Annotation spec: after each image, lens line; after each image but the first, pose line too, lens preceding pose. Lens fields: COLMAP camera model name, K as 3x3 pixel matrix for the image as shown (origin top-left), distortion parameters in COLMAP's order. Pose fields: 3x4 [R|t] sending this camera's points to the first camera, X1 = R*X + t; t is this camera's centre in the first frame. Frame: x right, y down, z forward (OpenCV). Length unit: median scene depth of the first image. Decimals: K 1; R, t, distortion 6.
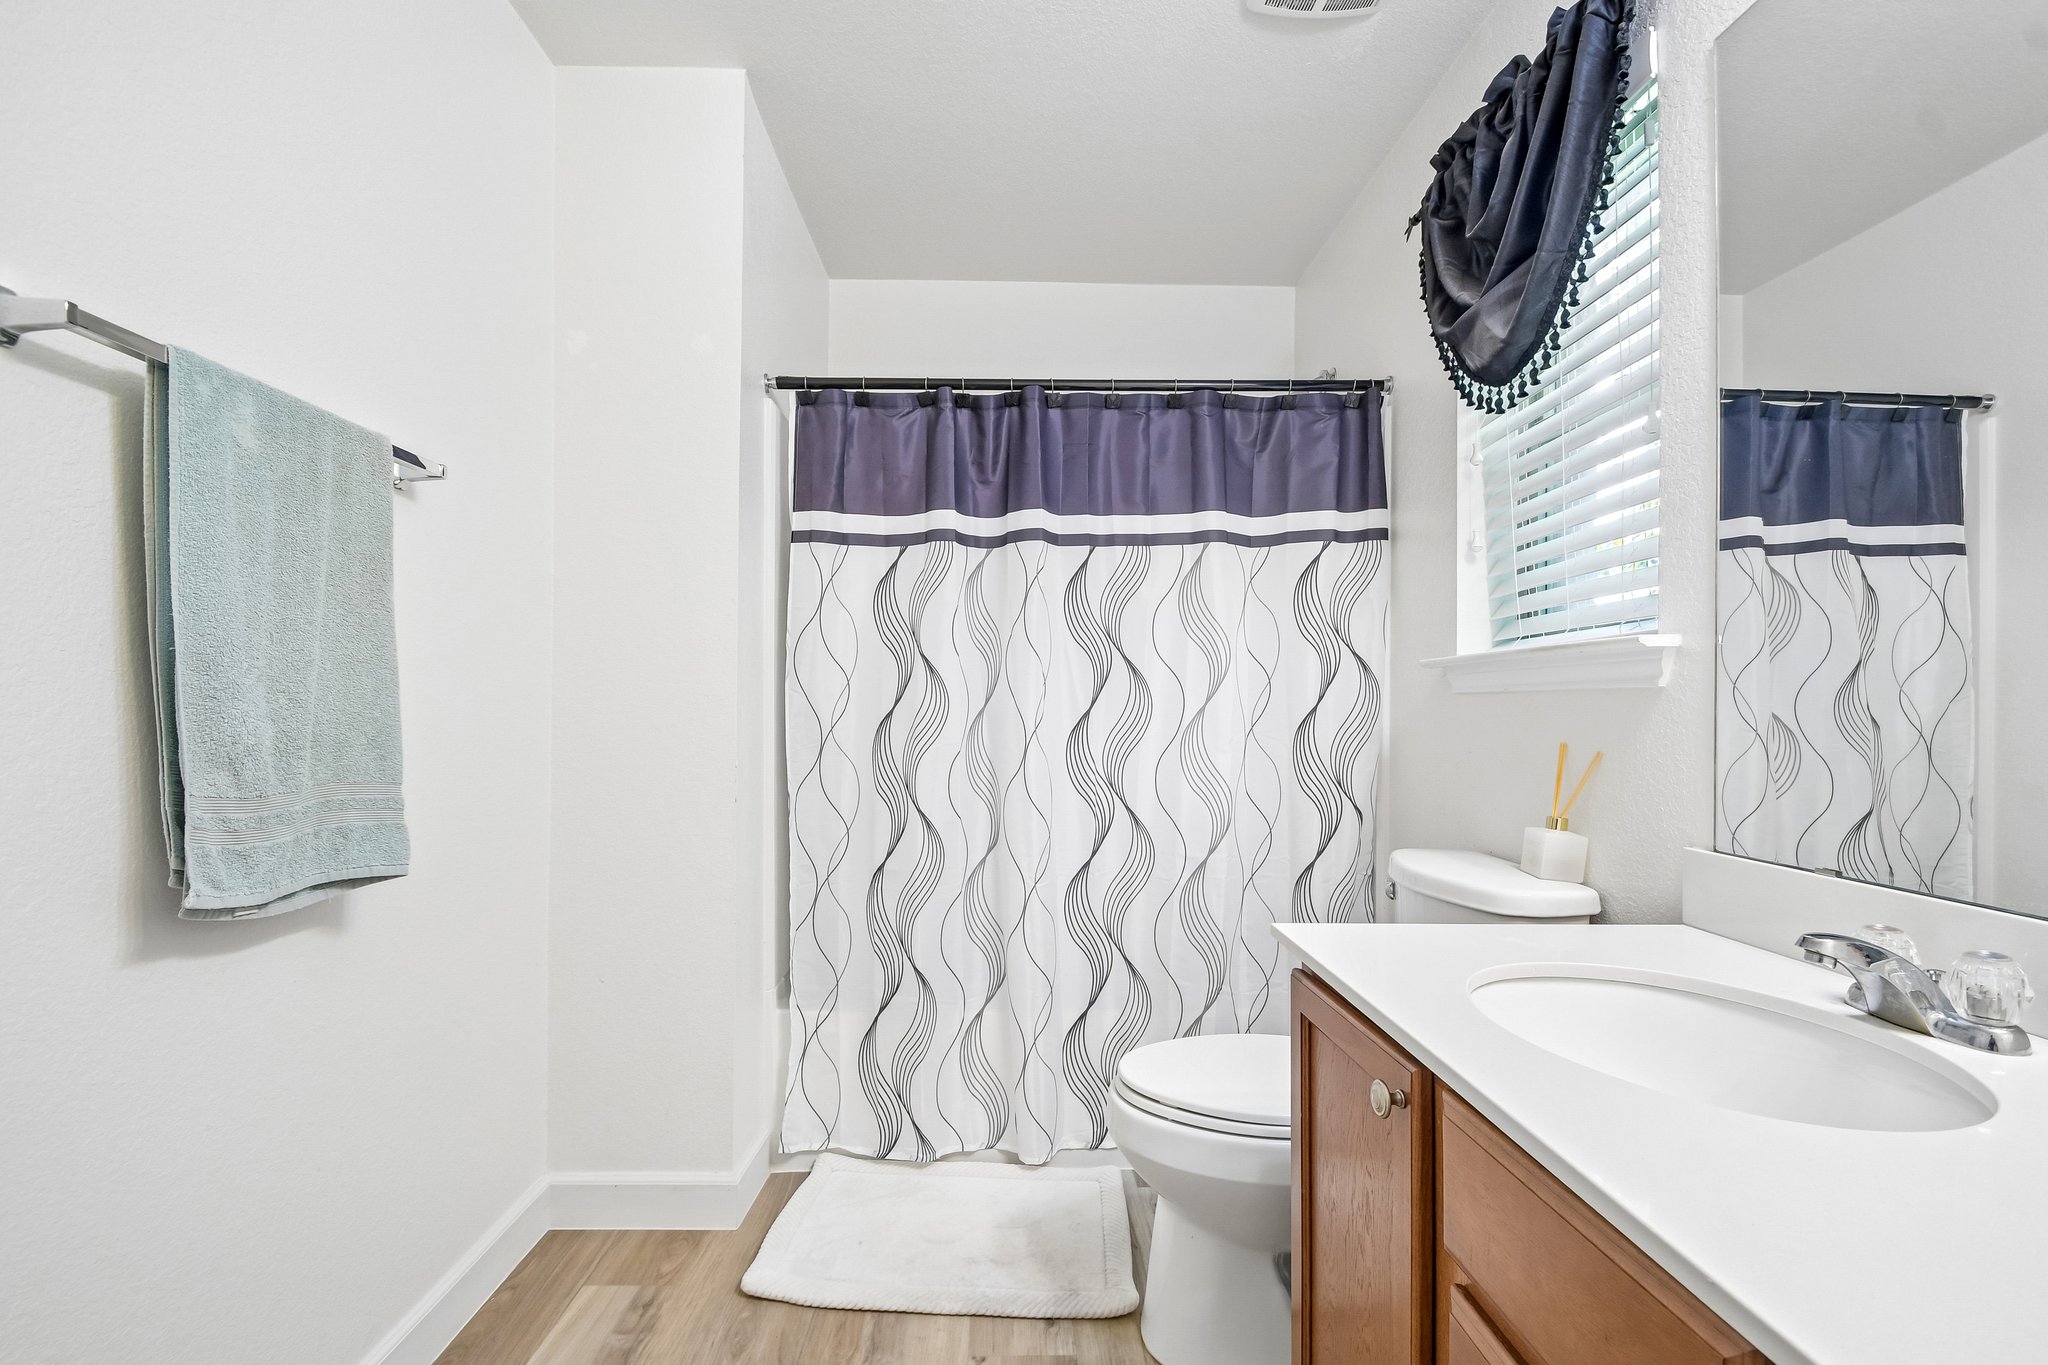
lens RADIAL K [[928.7, 0, 1022.5], [0, 928.7, 712.5], [0, 0, 1]] dist [0.004767, -0.007456]
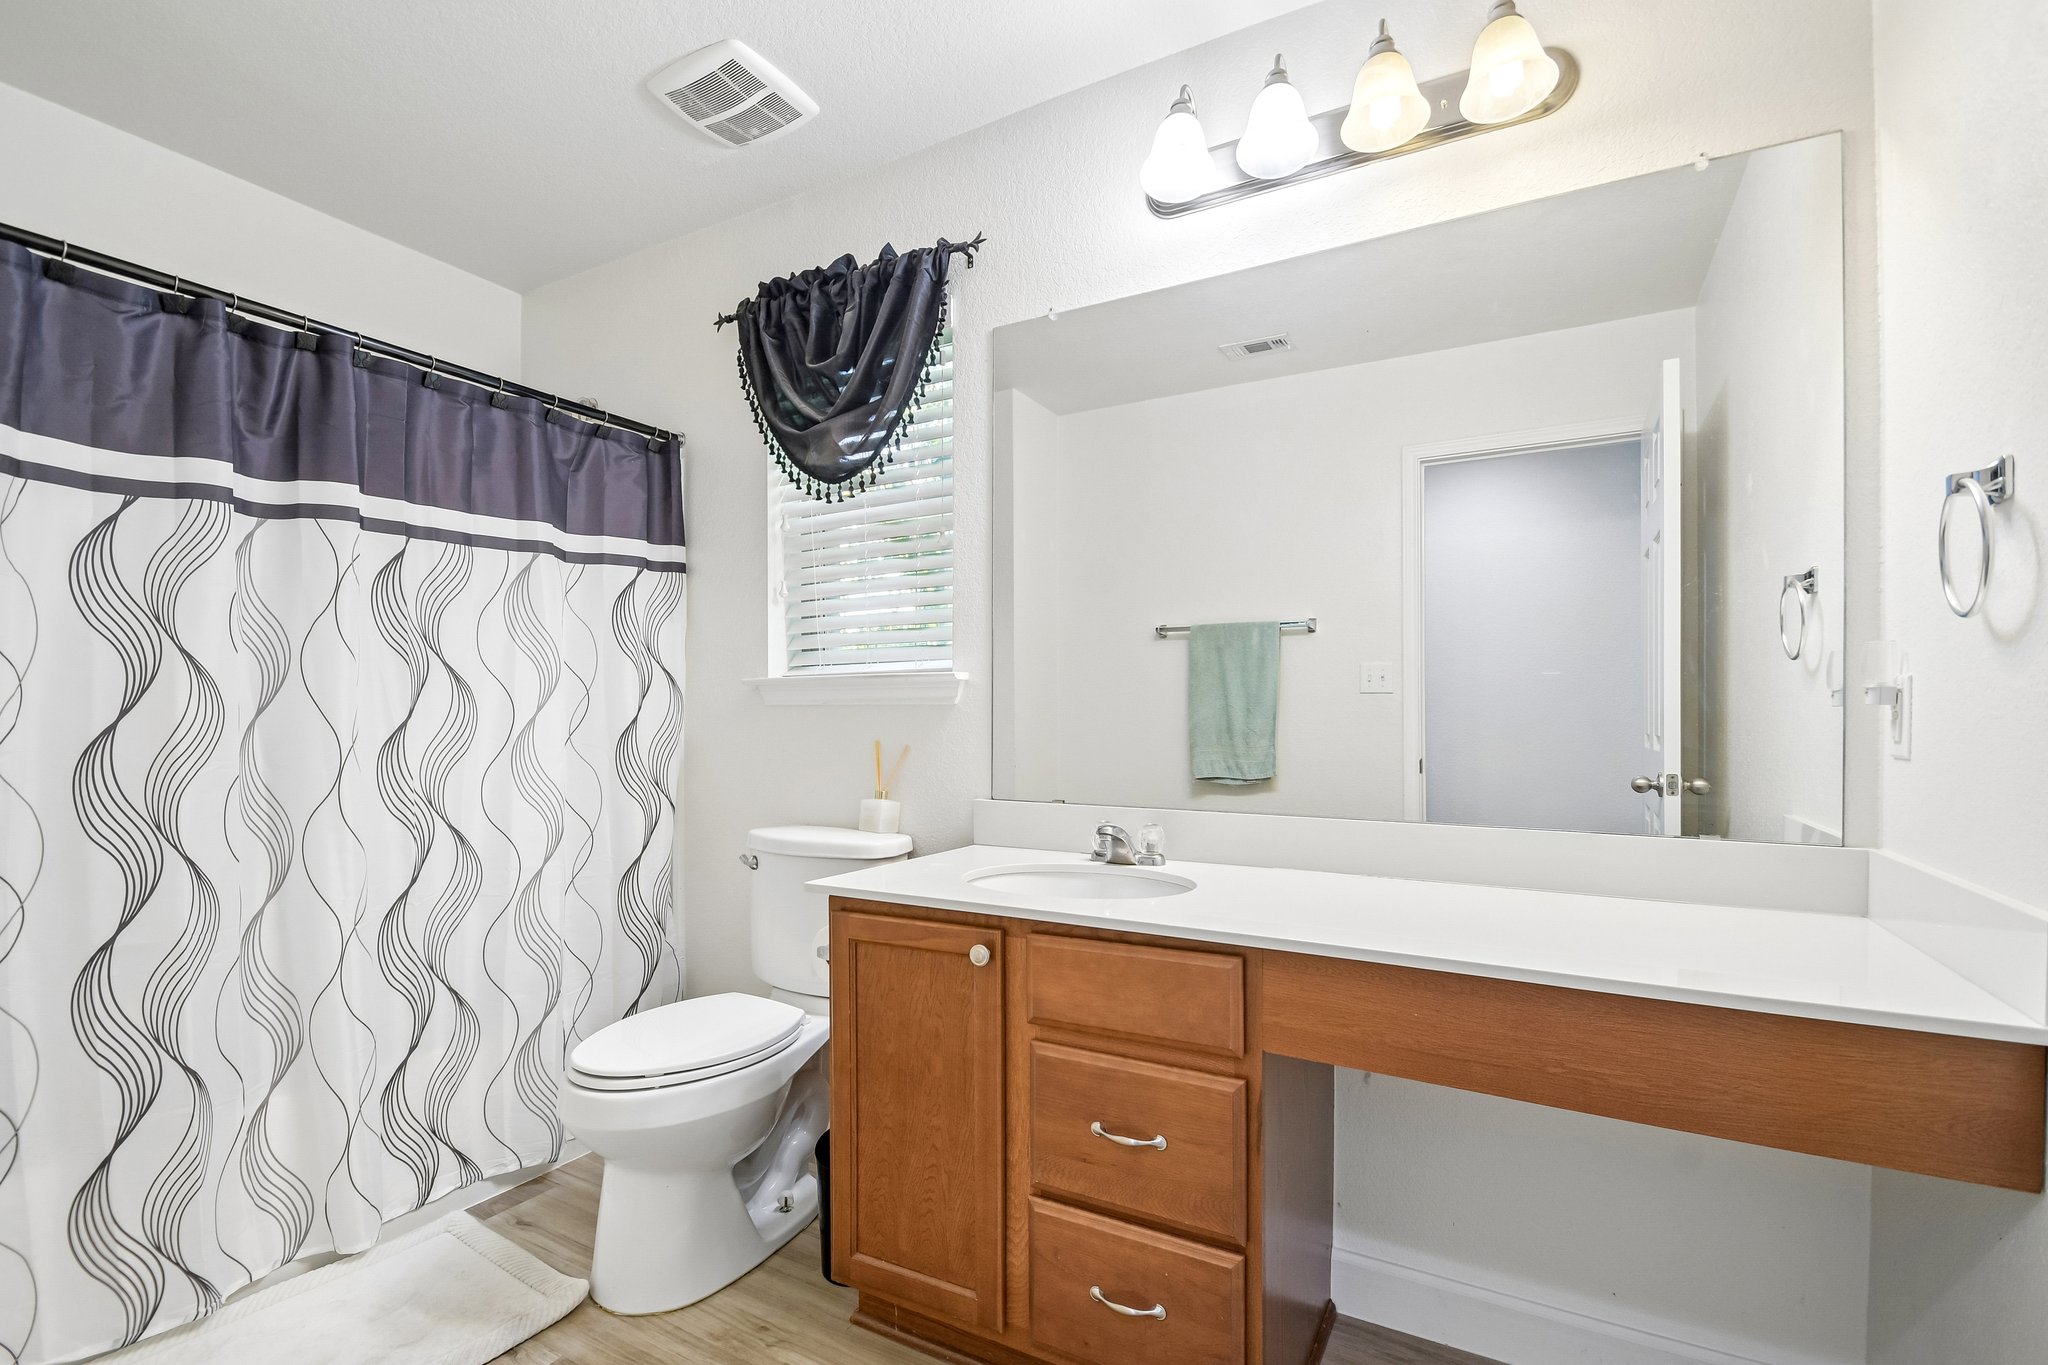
lens RADIAL K [[928.7, 0, 1020.6], [0, 928.7, 733.0], [0, 0, 1]] dist [0.004767, -0.007456]
pose [[0.510719, -0.019184, 0.859534, -0.400295], [0.007090, 0.999811, 0.018103, -0.003281], [-0.859718, -0.003152, 0.510758, 0.039382]]
